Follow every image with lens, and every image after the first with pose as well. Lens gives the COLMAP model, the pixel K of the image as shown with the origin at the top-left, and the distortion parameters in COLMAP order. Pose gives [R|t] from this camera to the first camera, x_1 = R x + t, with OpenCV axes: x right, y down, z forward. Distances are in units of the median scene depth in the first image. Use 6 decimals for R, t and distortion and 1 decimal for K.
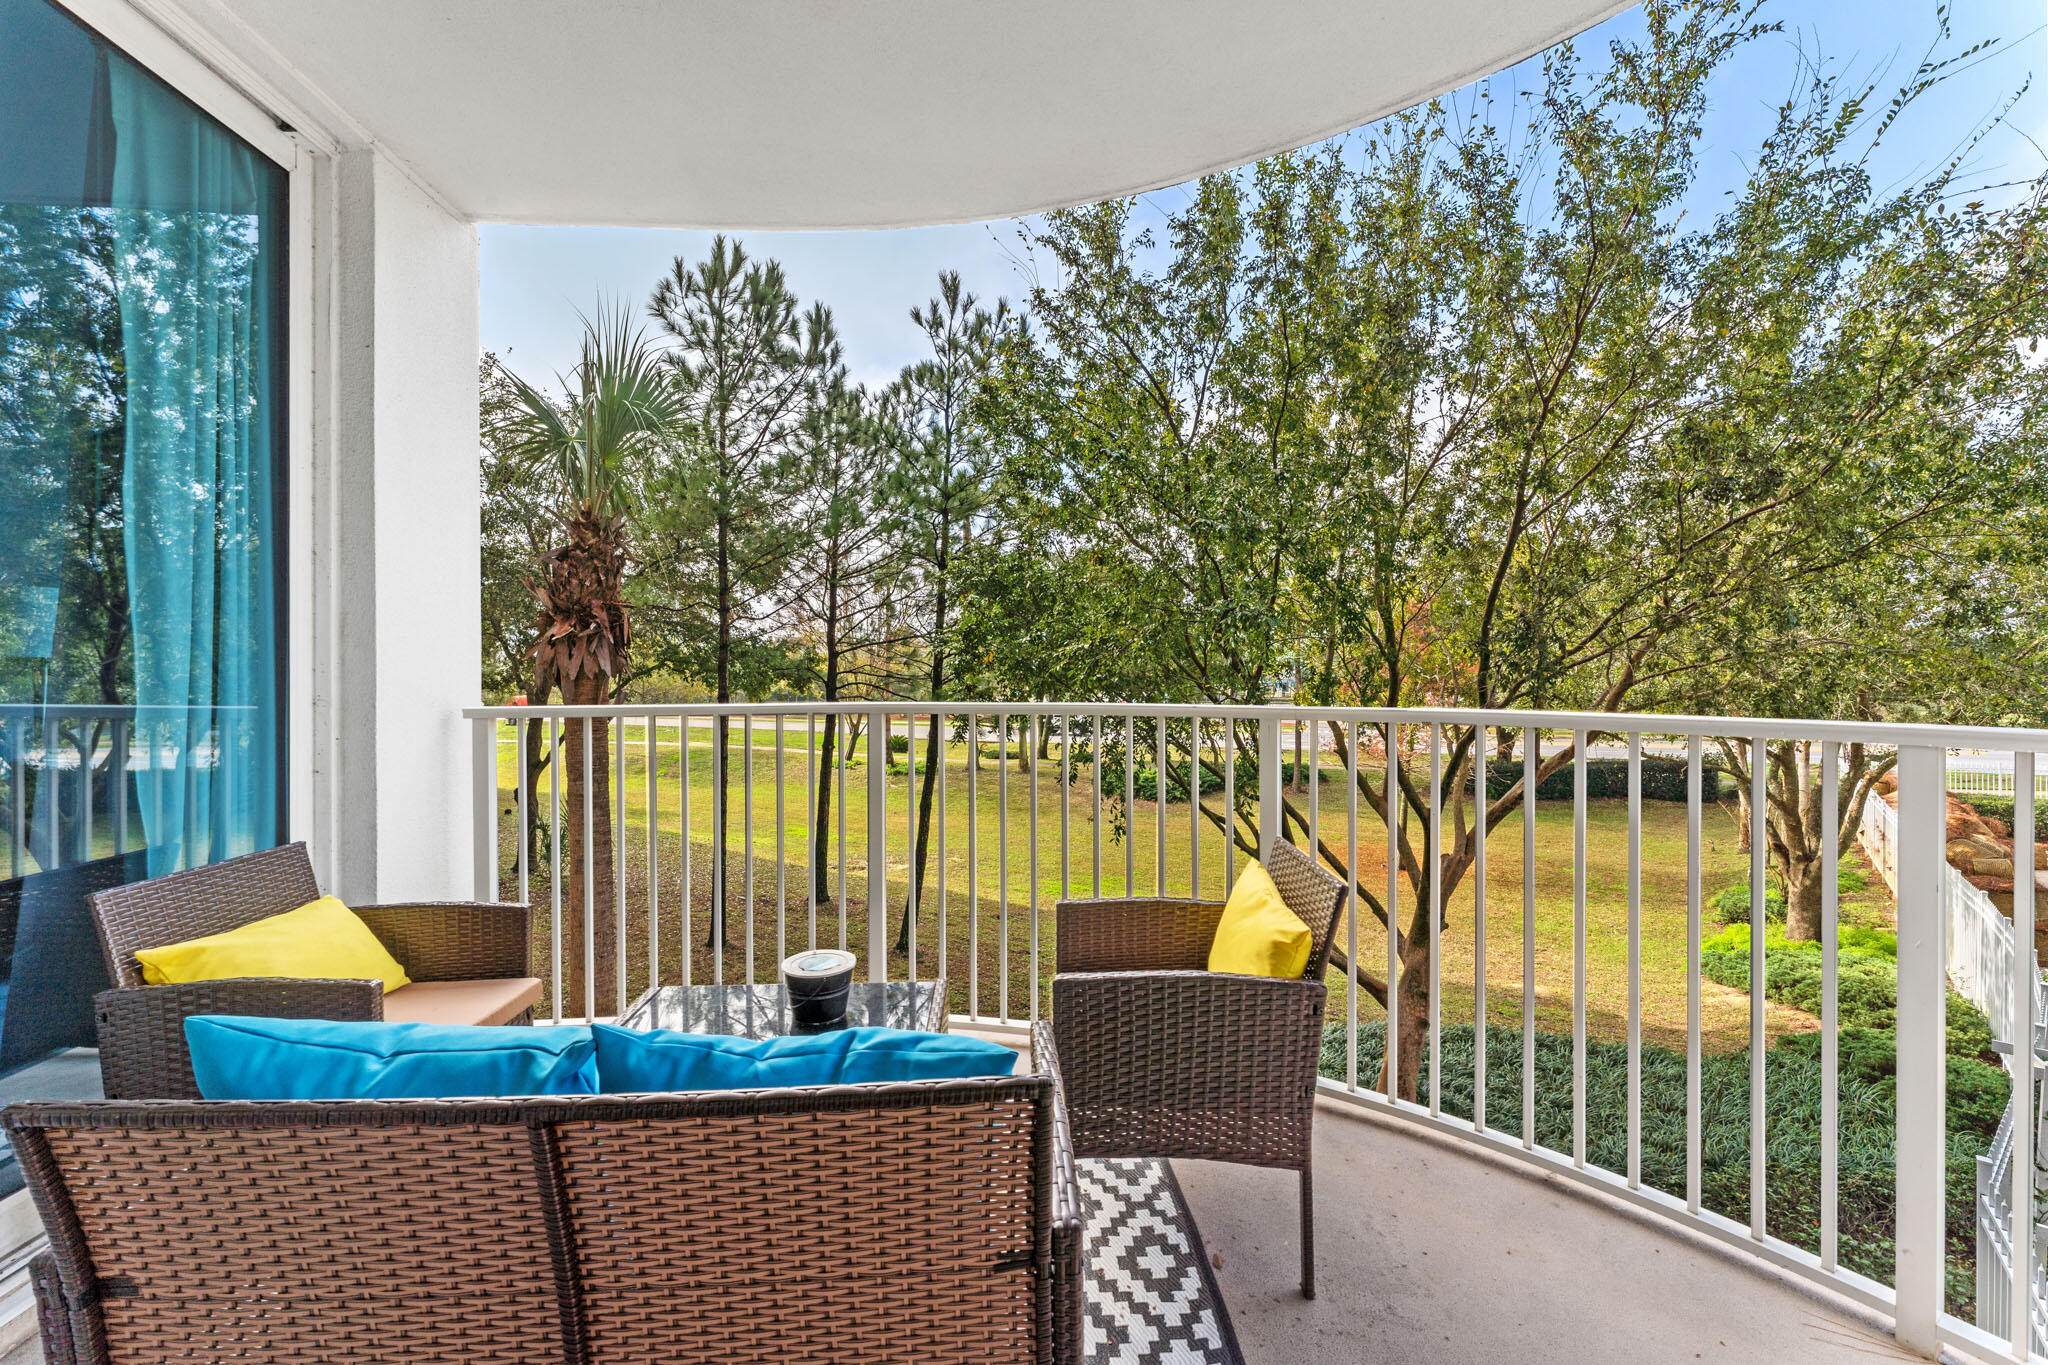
lens RADIAL K [[812.6, 0, 1024.0], [0, 812.6, 682.5], [0, 0, 1]] dist [-0.000862, 0.000121]
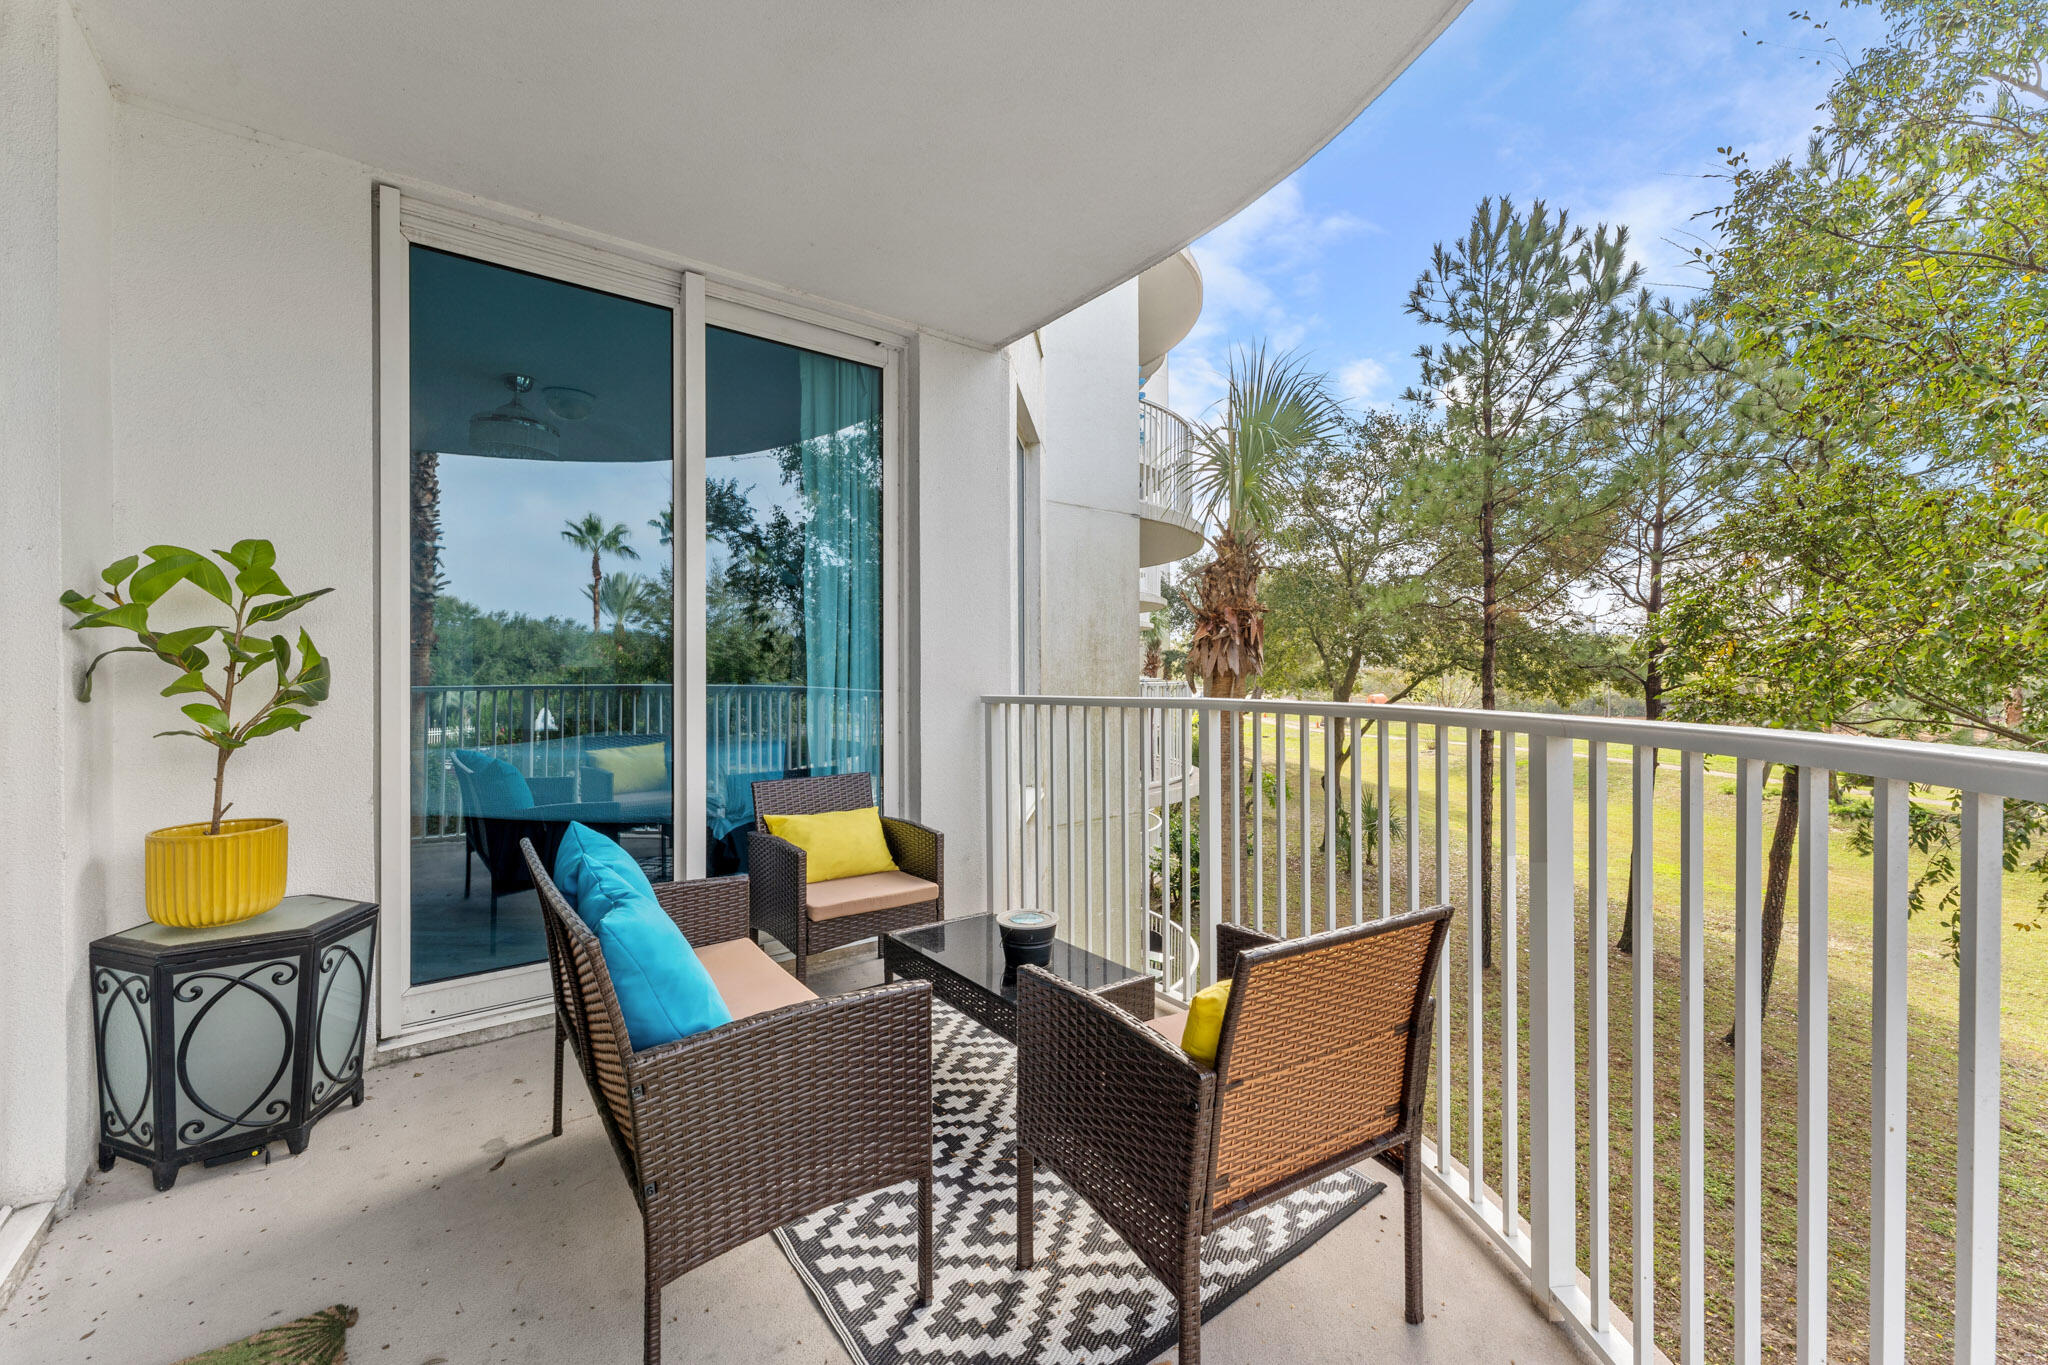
lens RADIAL K [[812.6, 0, 1024.0], [0, 812.6, 682.5], [0, 0, 1]] dist [-0.000862, 0.000121]
pose [[0.562397, 0.002877, -0.826862, 0.239895], [-0.002761, 0.999995, 0.001602, 0.002781], [0.826863, 0.001382, 0.562402, 0.117524]]
